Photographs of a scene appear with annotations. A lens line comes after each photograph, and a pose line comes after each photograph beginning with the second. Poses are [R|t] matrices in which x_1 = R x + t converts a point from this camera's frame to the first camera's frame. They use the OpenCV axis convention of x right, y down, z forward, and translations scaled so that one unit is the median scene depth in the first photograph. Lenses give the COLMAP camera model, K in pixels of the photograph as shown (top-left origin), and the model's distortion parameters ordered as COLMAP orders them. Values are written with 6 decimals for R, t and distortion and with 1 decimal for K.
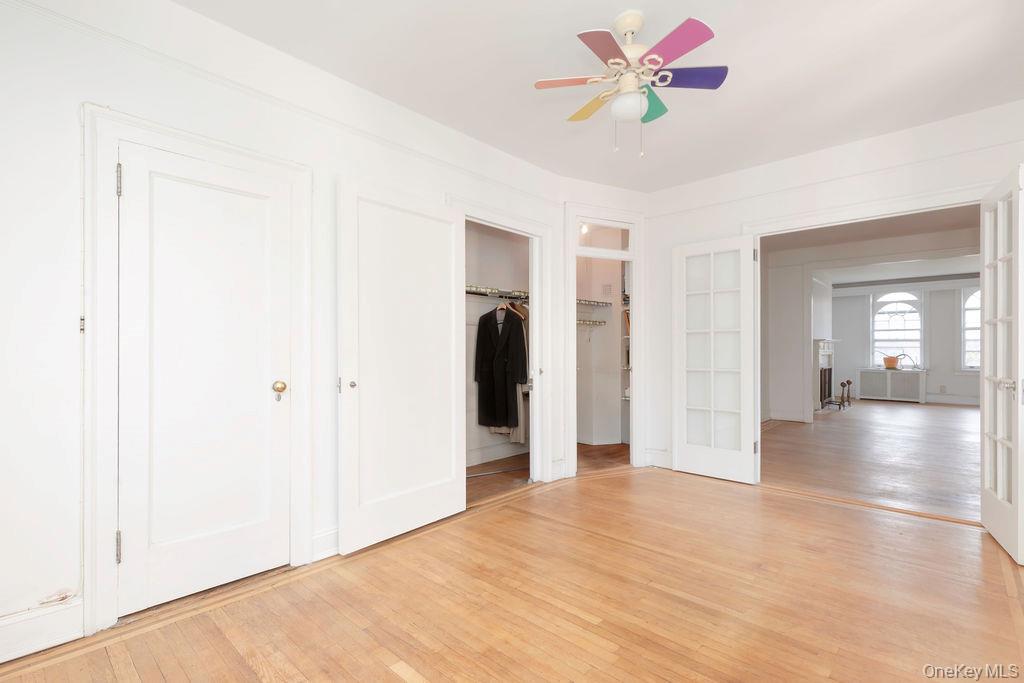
lens RADIAL K [[470.4, 0, 512.2], [0, 470.4, 347.6], [0, 0, 1]] dist [0.000425, -0.000376]
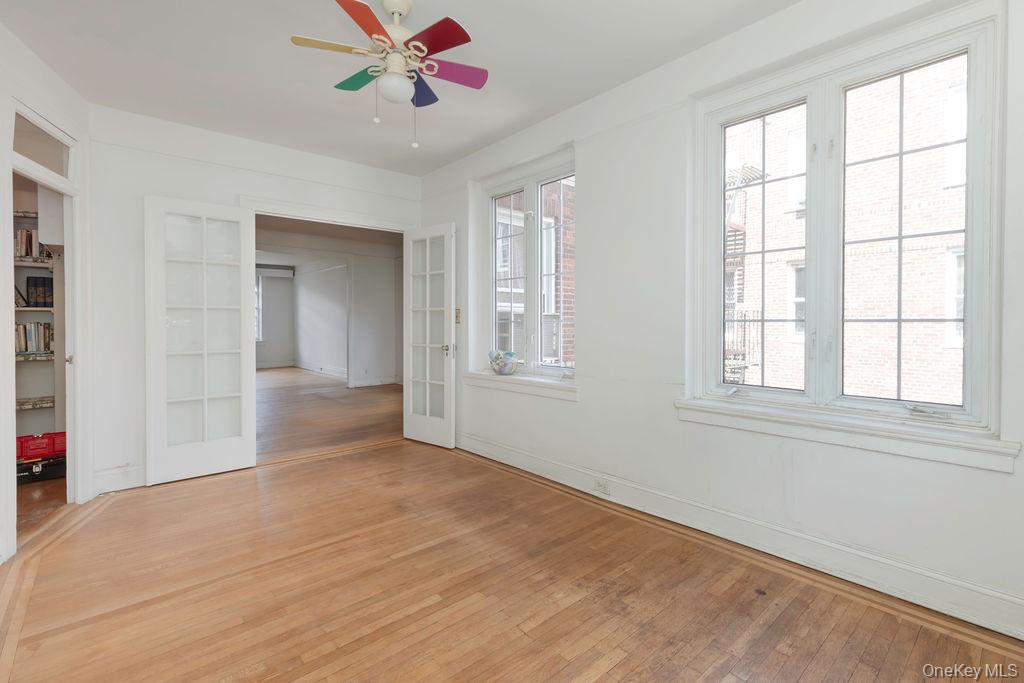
lens RADIAL K [[470.4, 0, 512.2], [0, 470.4, 347.6], [0, 0, 1]] dist [0.000425, -0.000376]
pose [[0.097772, -0.049091, 0.993997, -0.669817], [-0.001850, 0.998772, 0.049509, -0.010190], [-0.995207, -0.006680, 0.097561, 0.626694]]
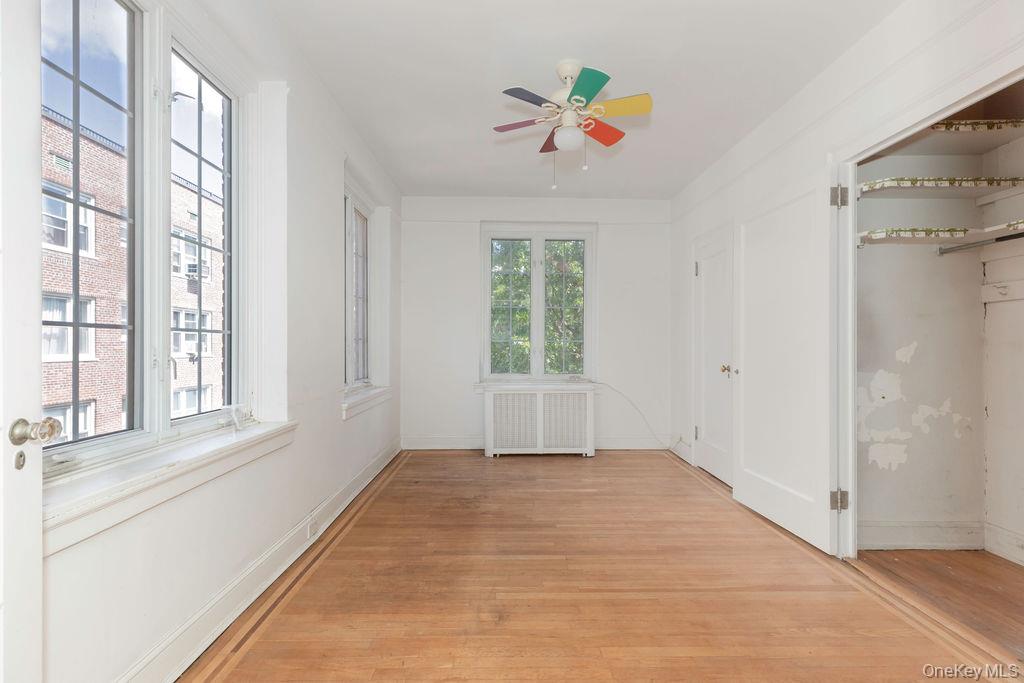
lens RADIAL K [[471.4, 0, 516.8], [0, 471.4, 347.6], [0, 0, 1]] dist [0.000907, -0.000448]
pose [[-0.710797, 0.005169, -0.703378, 1.121110], [0.002634, 0.999986, 0.004687, 0.005872], [0.703392, 0.001478, -0.710800, 1.667625]]
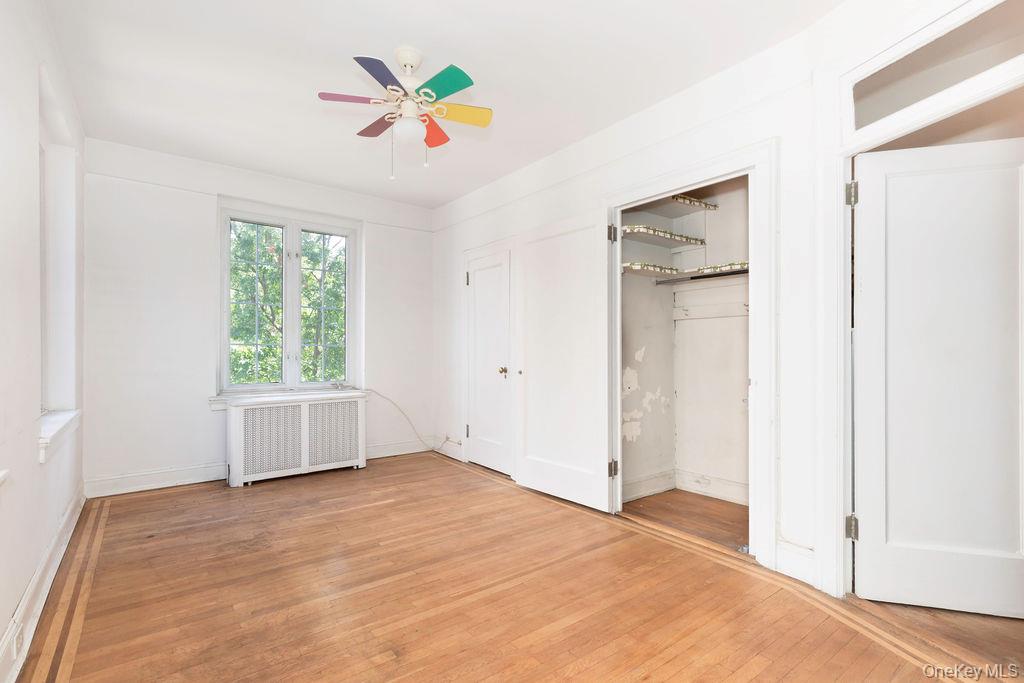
lens RADIAL K [[471.4, 0, 516.8], [0, 471.4, 347.6], [0, 0, 1]] dist [0.000907, -0.000448]
pose [[-0.152385, -0.007828, -0.988290, 1.258361], [0.002403, 0.999963, -0.008291, 0.016591], [0.988318, -0.003638, -0.152360, 1.353574]]
